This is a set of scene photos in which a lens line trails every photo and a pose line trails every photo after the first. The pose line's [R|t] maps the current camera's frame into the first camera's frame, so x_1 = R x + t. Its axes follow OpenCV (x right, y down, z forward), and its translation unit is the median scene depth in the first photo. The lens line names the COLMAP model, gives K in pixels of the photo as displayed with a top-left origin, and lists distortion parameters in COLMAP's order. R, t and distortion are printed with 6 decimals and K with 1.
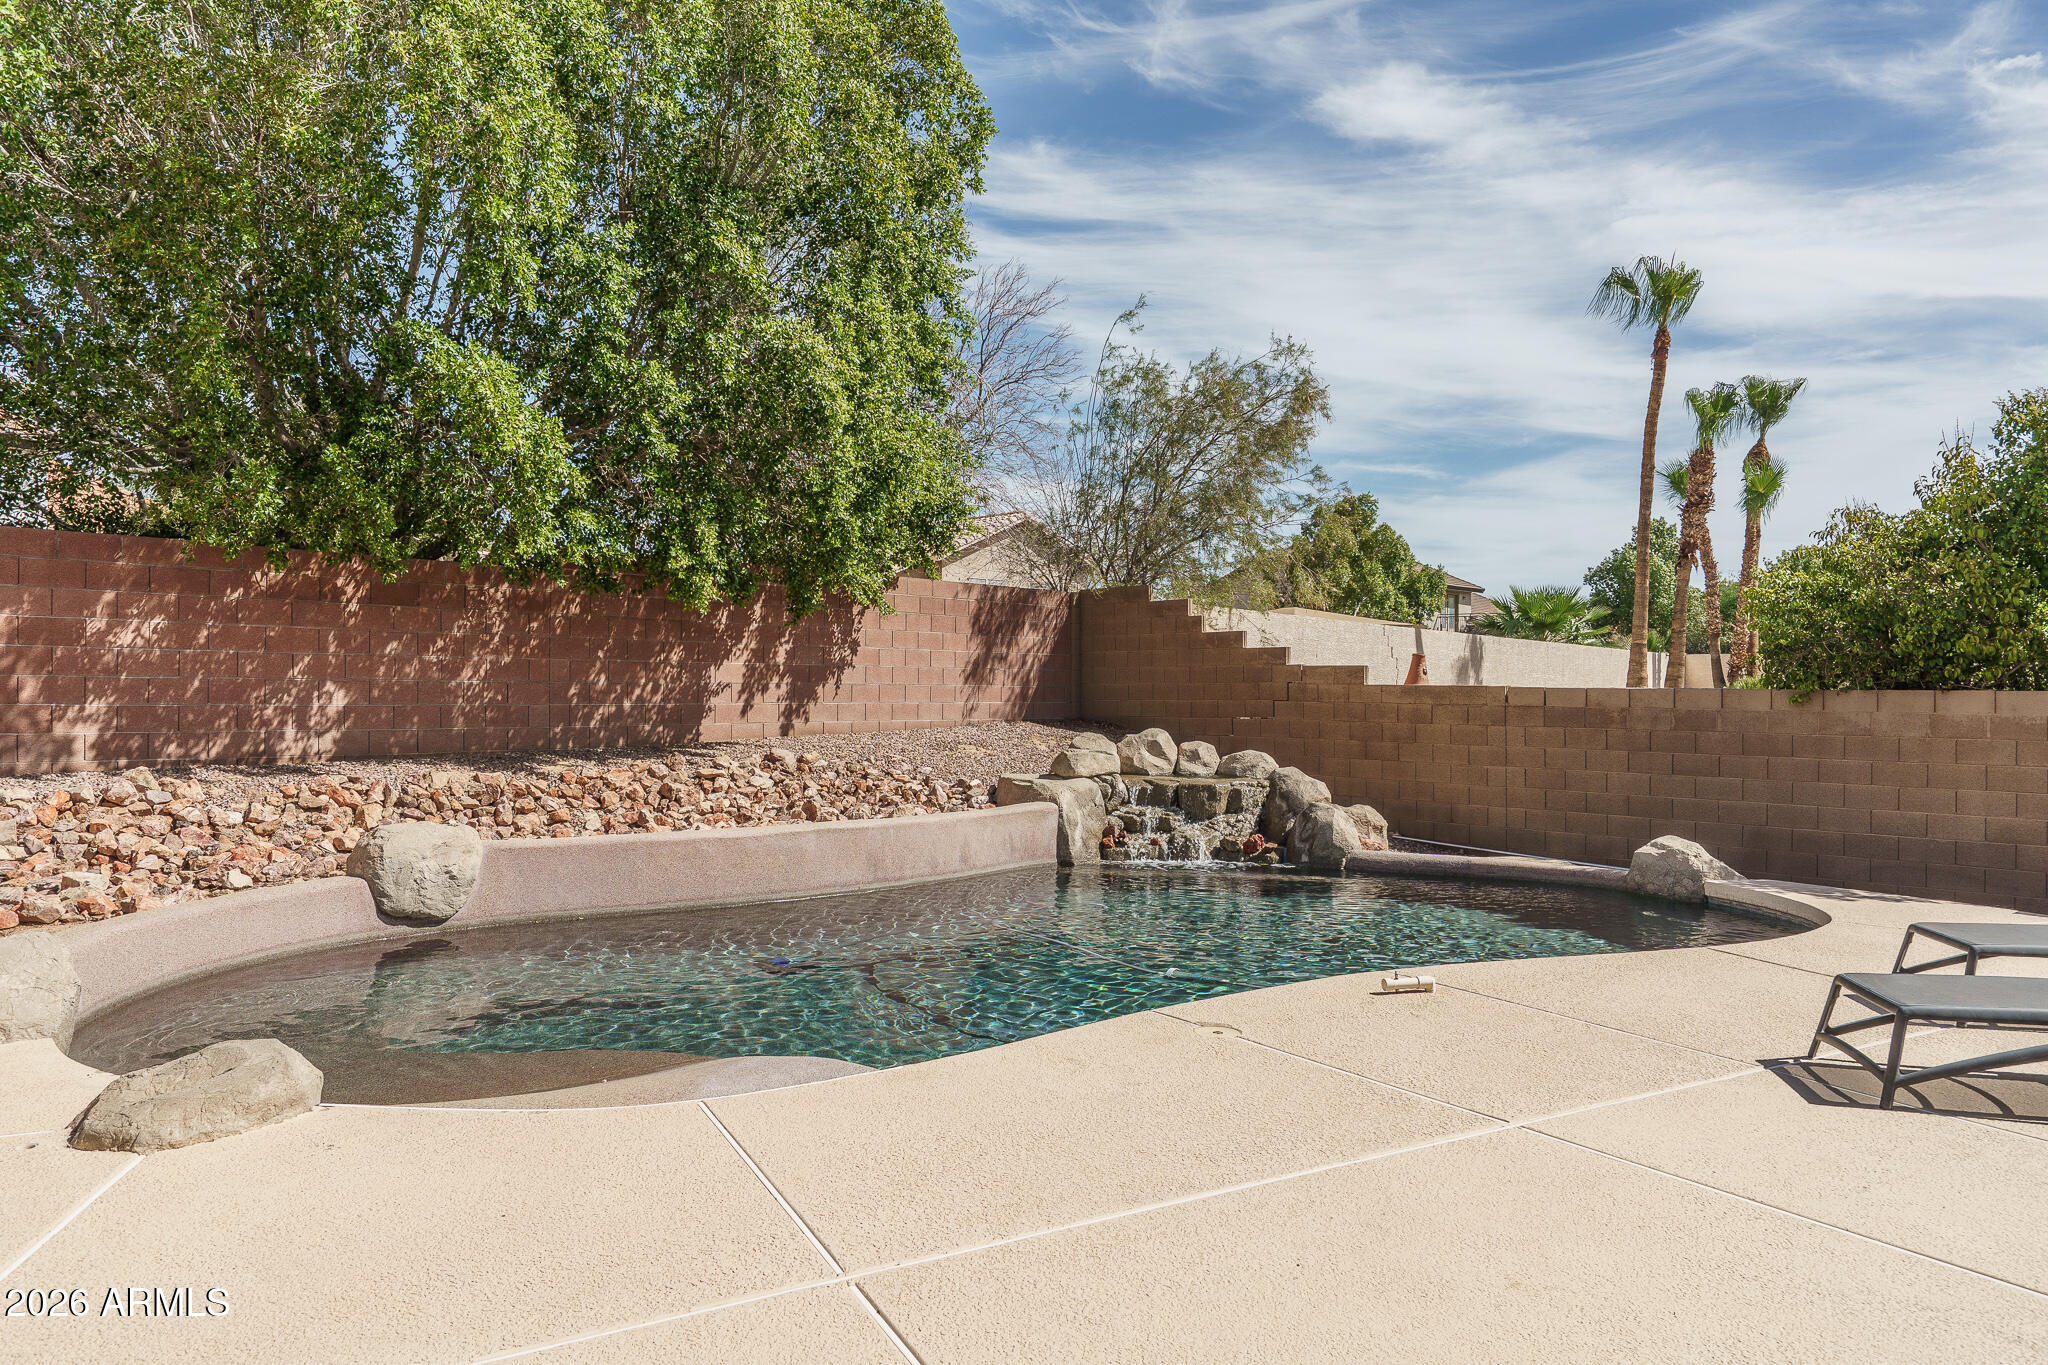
lens RADIAL K [[1407.2, 0, 1043.8], [0, 1407.2, 671.7], [0, 0, 1]] dist [0.008609, -0.000123]
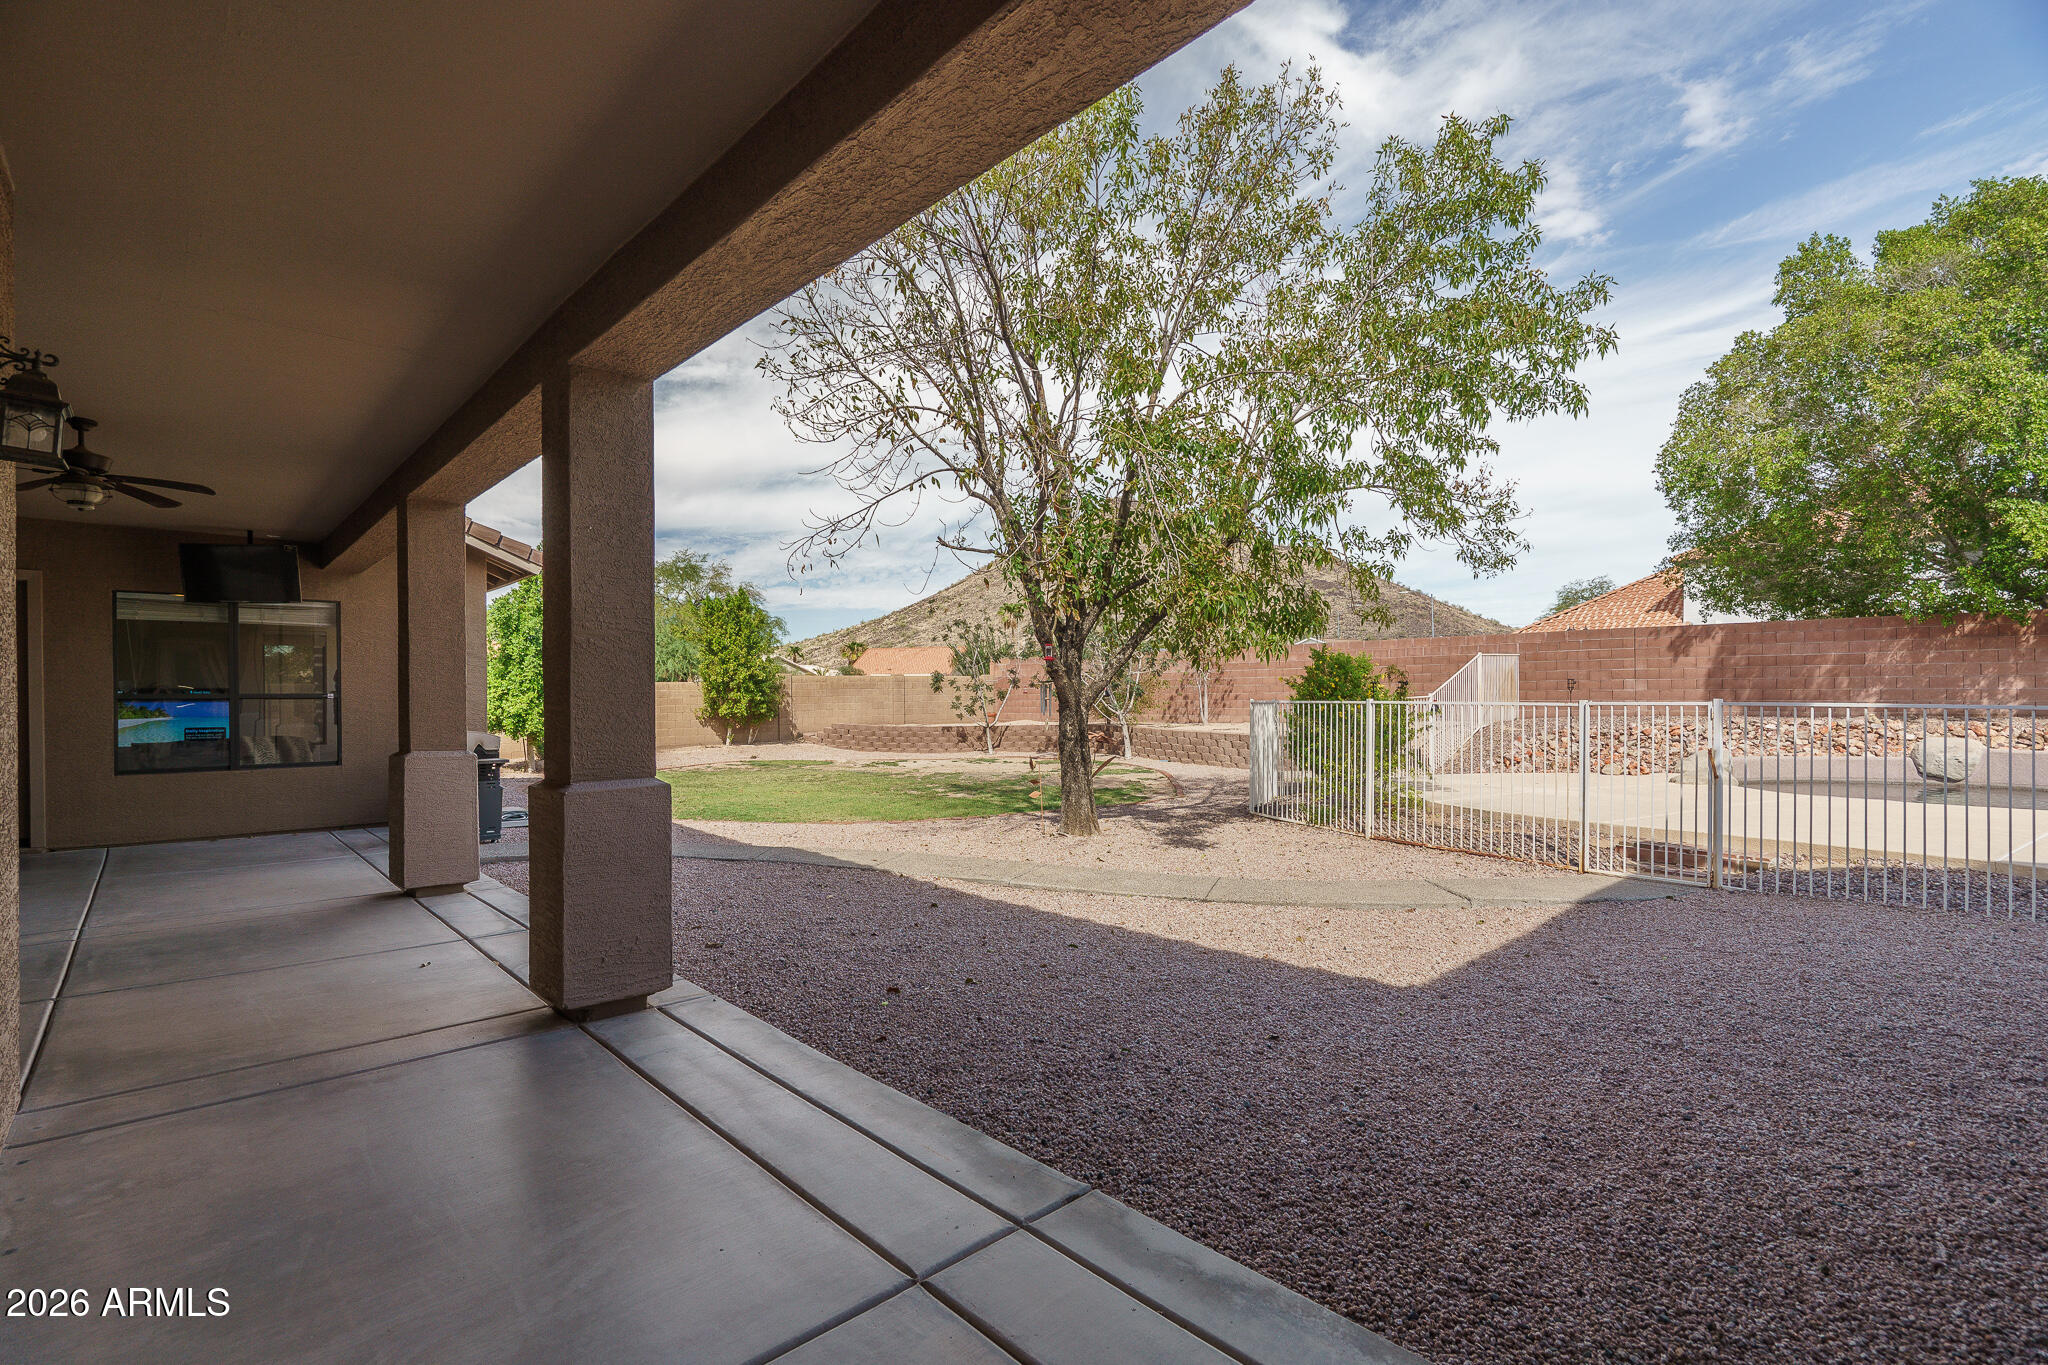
lens RADIAL K [[927.1, 0, 1021.3], [0, 927.1, 690.4], [0, 0, 1]] dist [-0.005706, 0.000934]
pose [[-0.062383, -0.010374, -0.997998, 0.749369], [0.023394, 0.999656, -0.011853, 0.008572], [0.997778, -0.024087, -0.062119, -0.261295]]
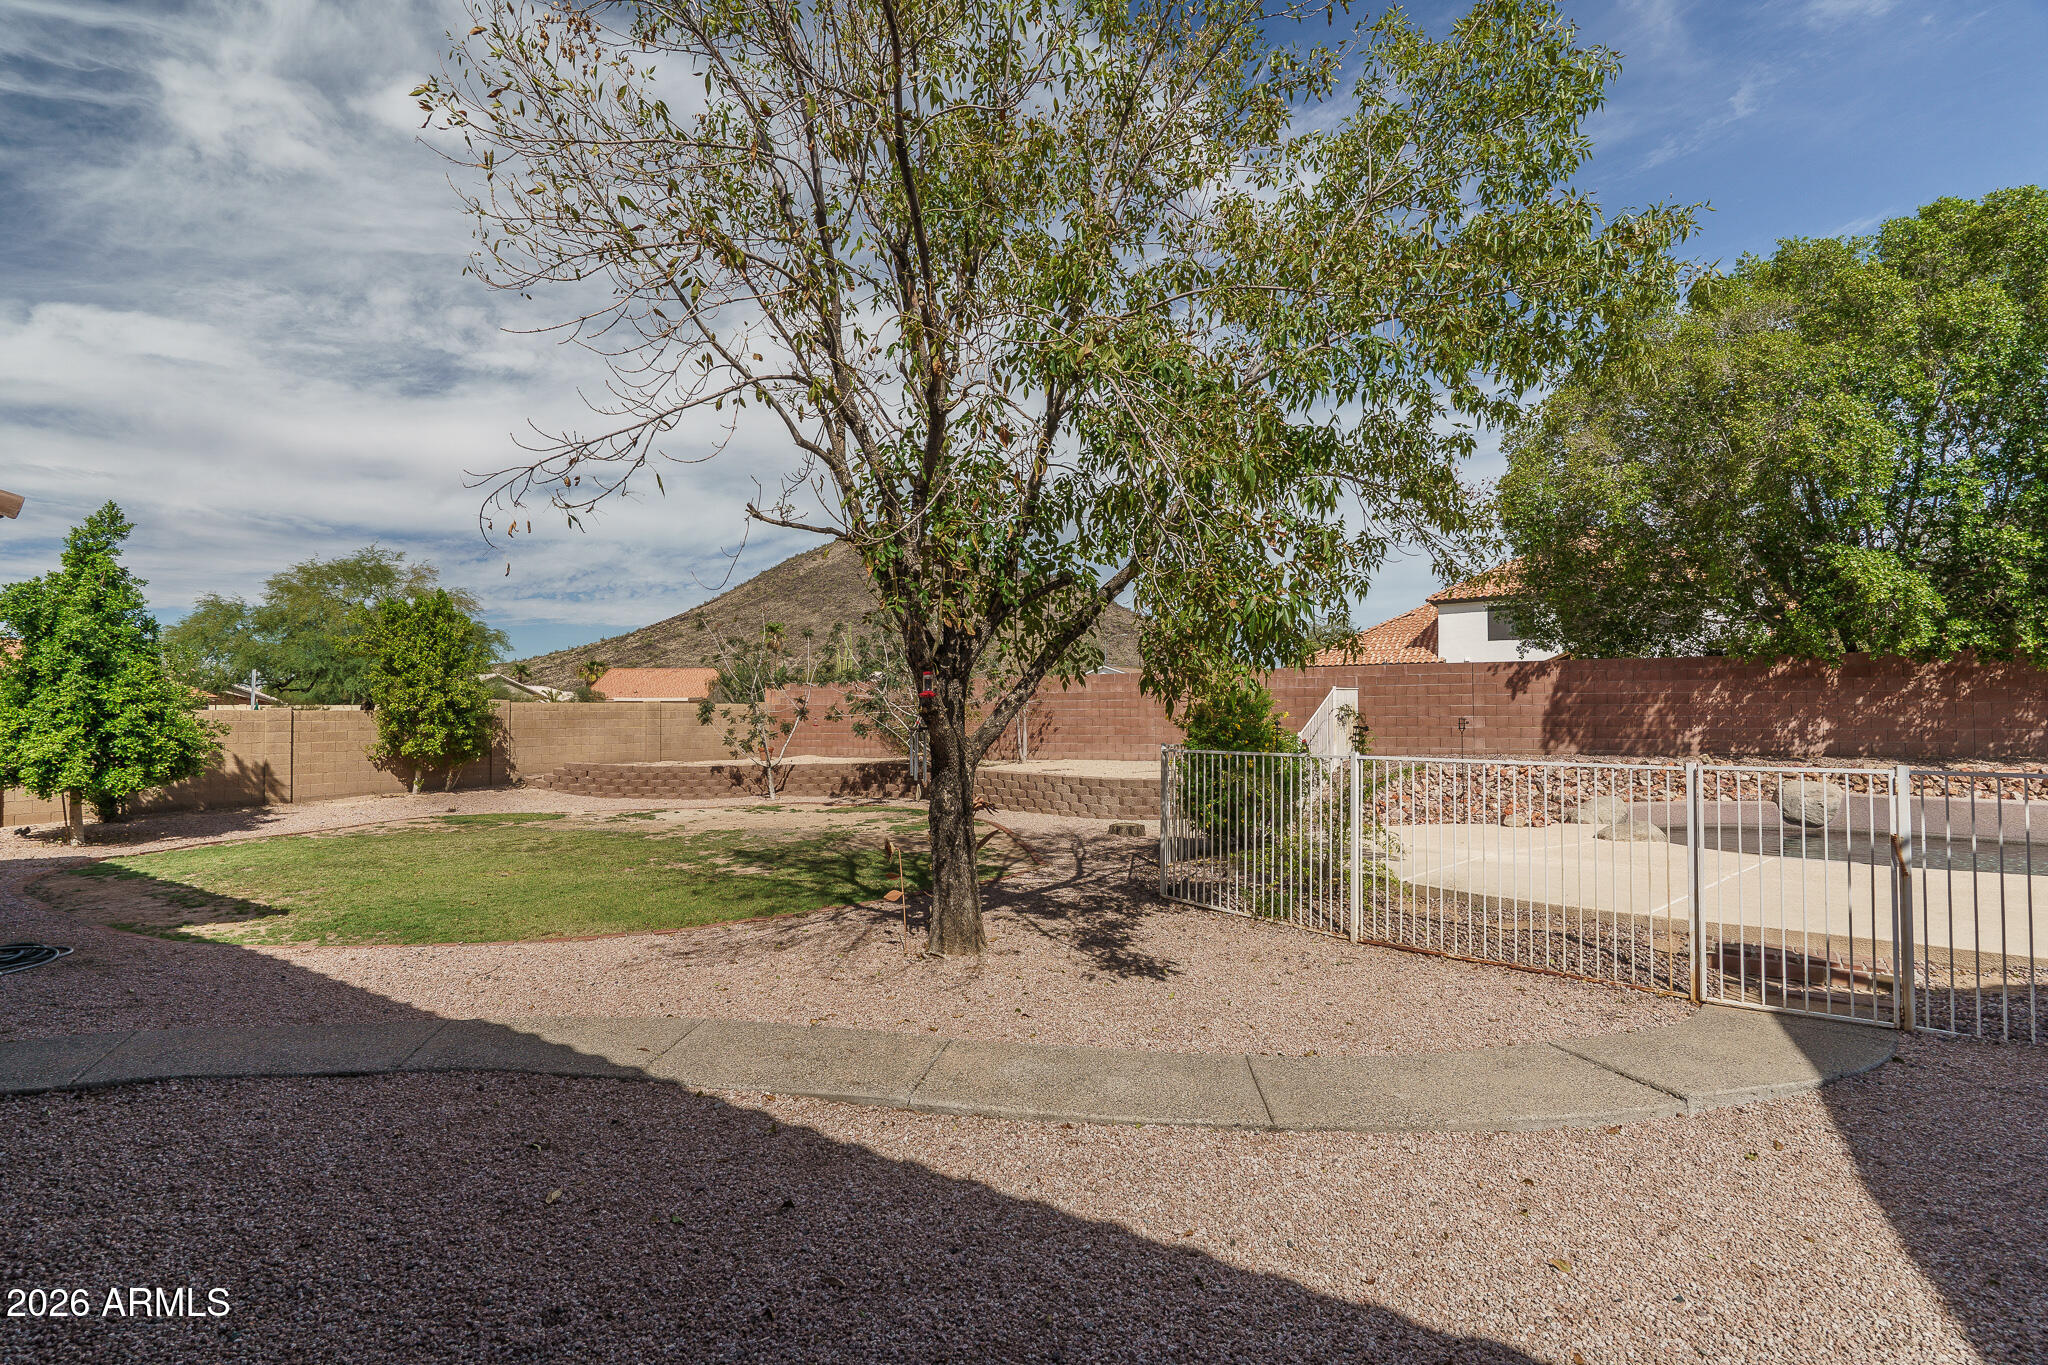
lens RADIAL K [[927.1, 0, 1023.0], [0, 927.1, 694.2], [0, 0, 1]] dist [-0.005706, 0.000934]
pose [[0.194369, -0.032013, -0.980406, 0.496985], [0.020078, 0.999388, -0.028652, -0.009895], [0.980723, -0.014116, 0.194893, -0.329921]]
